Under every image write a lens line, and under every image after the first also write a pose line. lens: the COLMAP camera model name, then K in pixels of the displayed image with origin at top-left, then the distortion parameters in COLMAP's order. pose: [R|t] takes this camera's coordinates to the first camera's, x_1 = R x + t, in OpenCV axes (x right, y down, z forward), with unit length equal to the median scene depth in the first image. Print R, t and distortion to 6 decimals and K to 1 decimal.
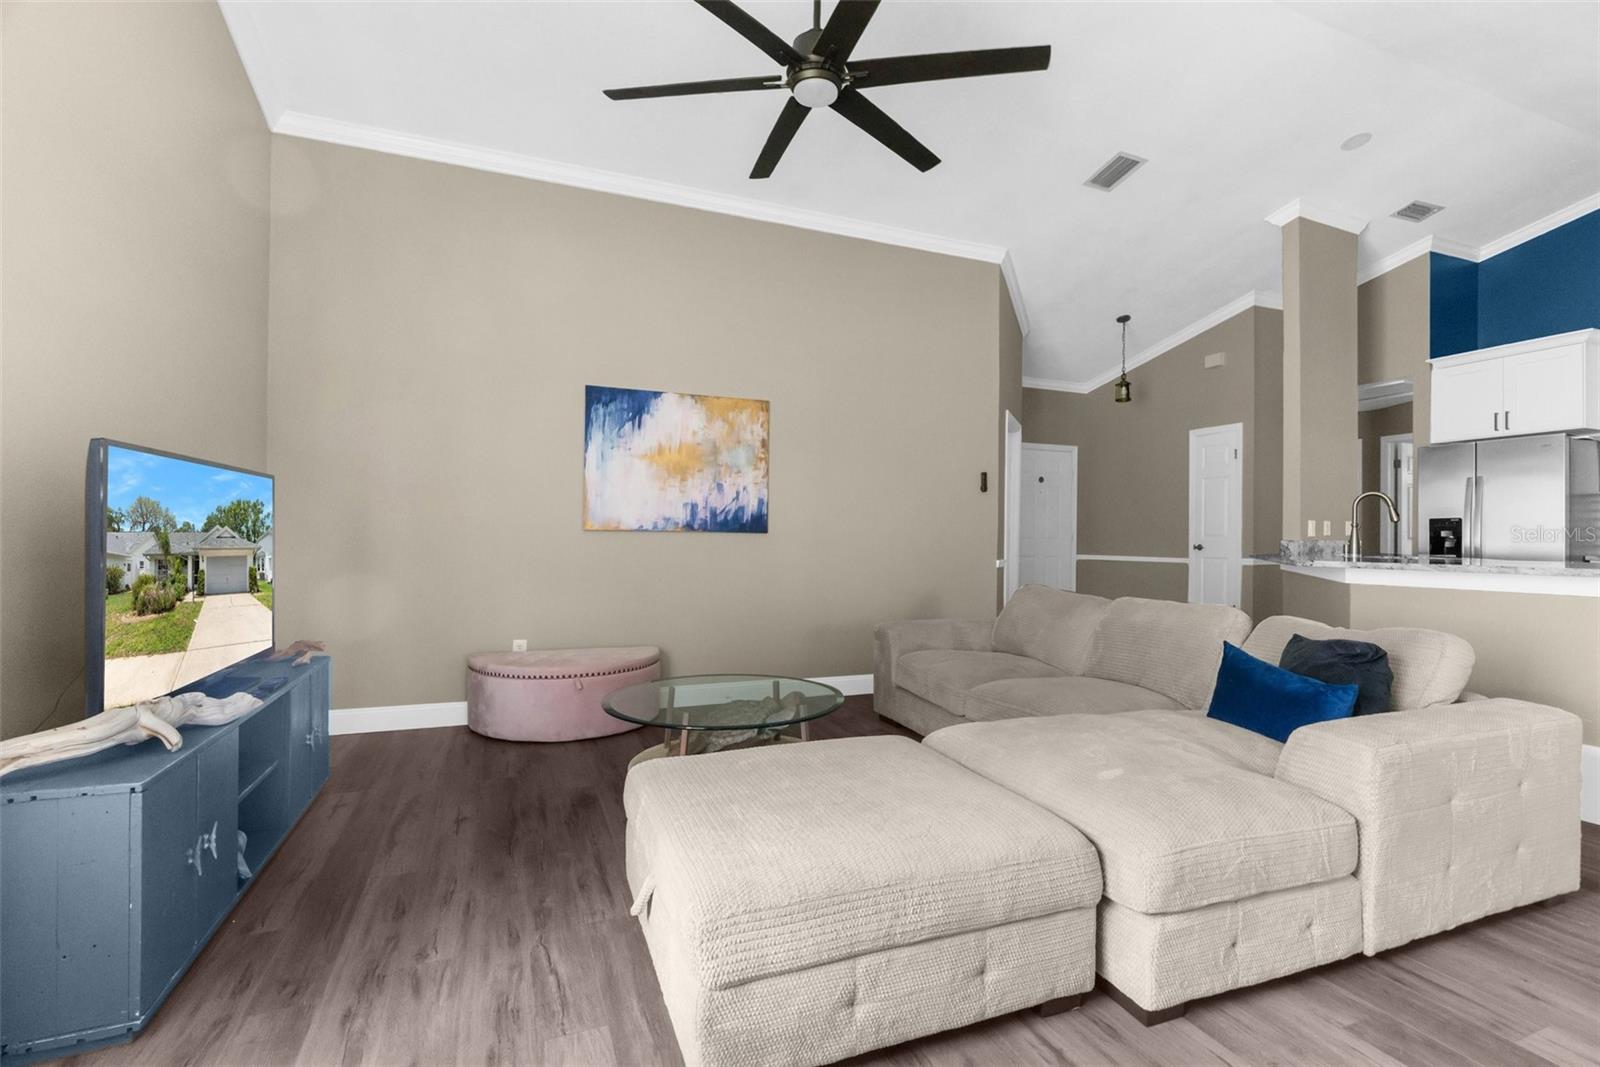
lens RADIAL K [[757.8, 0, 800.0], [0, 757.8, 533.5], [0, 0, 1]] dist [0.000674, -0.000042]
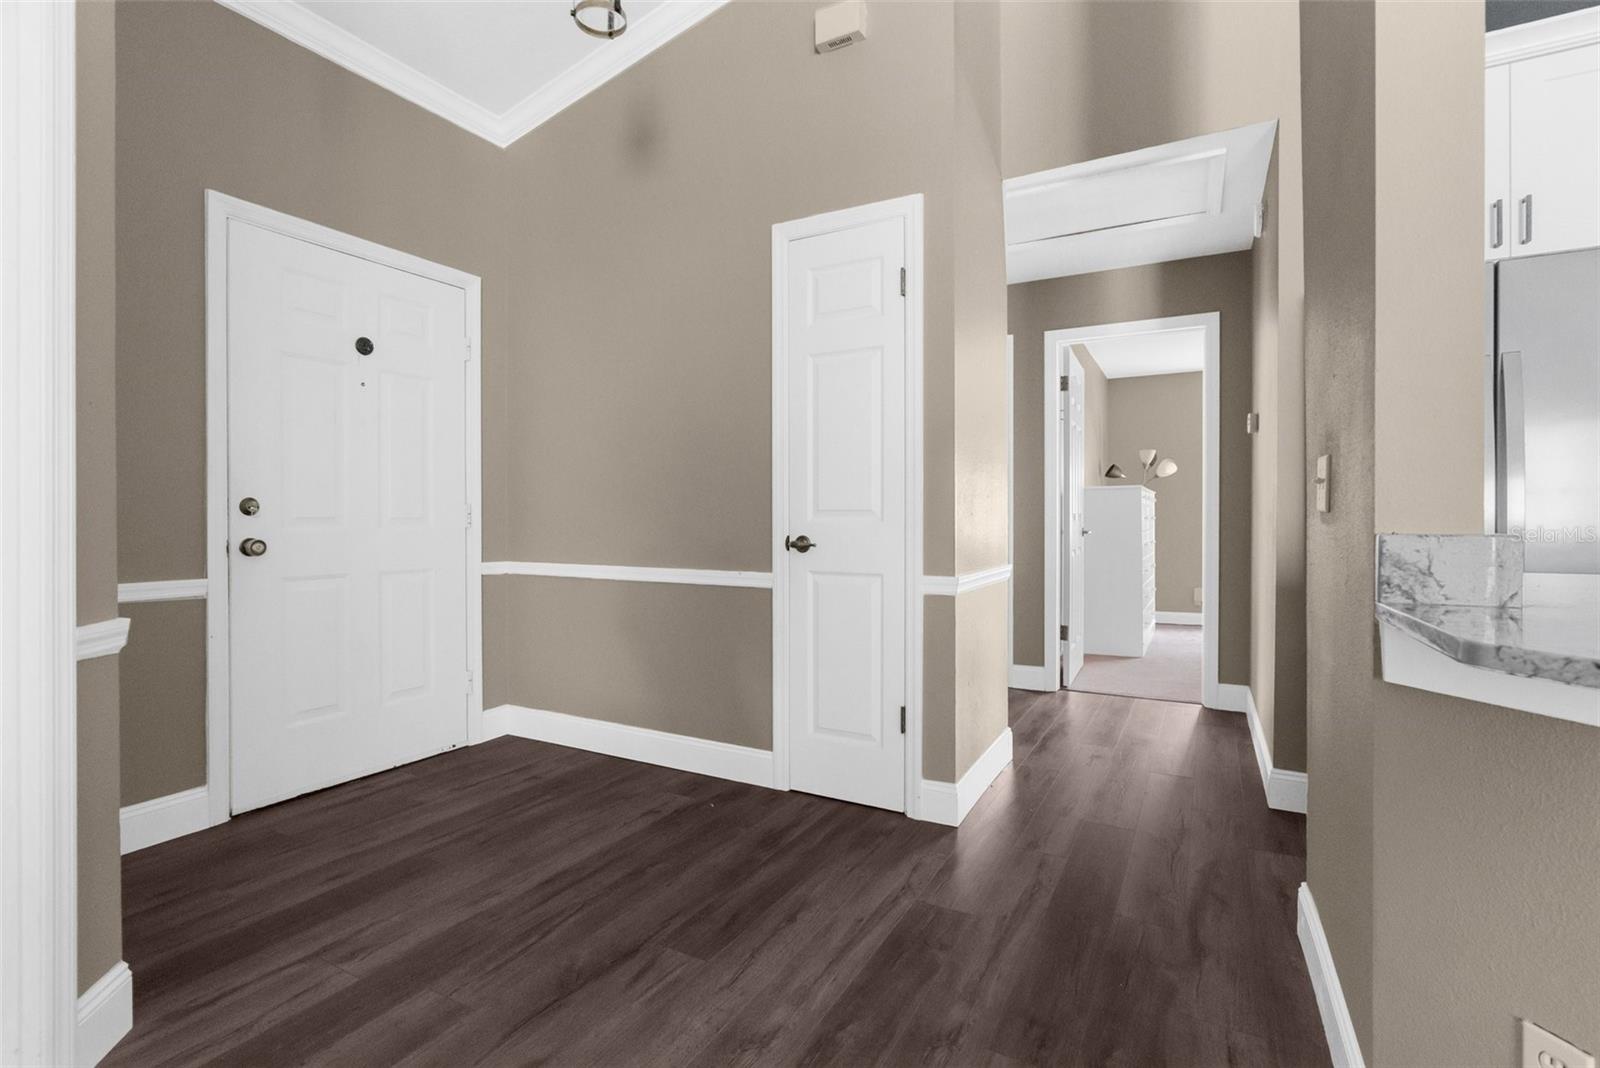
lens RADIAL K [[712.7, 0, 804.9], [0, 712.7, 519.1], [0, 0, 1]] dist [-0.000206, -0.000167]
pose [[0.766142, -0.011307, 0.642572, 0.305077], [0.001372, 0.999872, 0.015958, 0.000941], [-0.642670, -0.011344, 0.766059, 0.728283]]
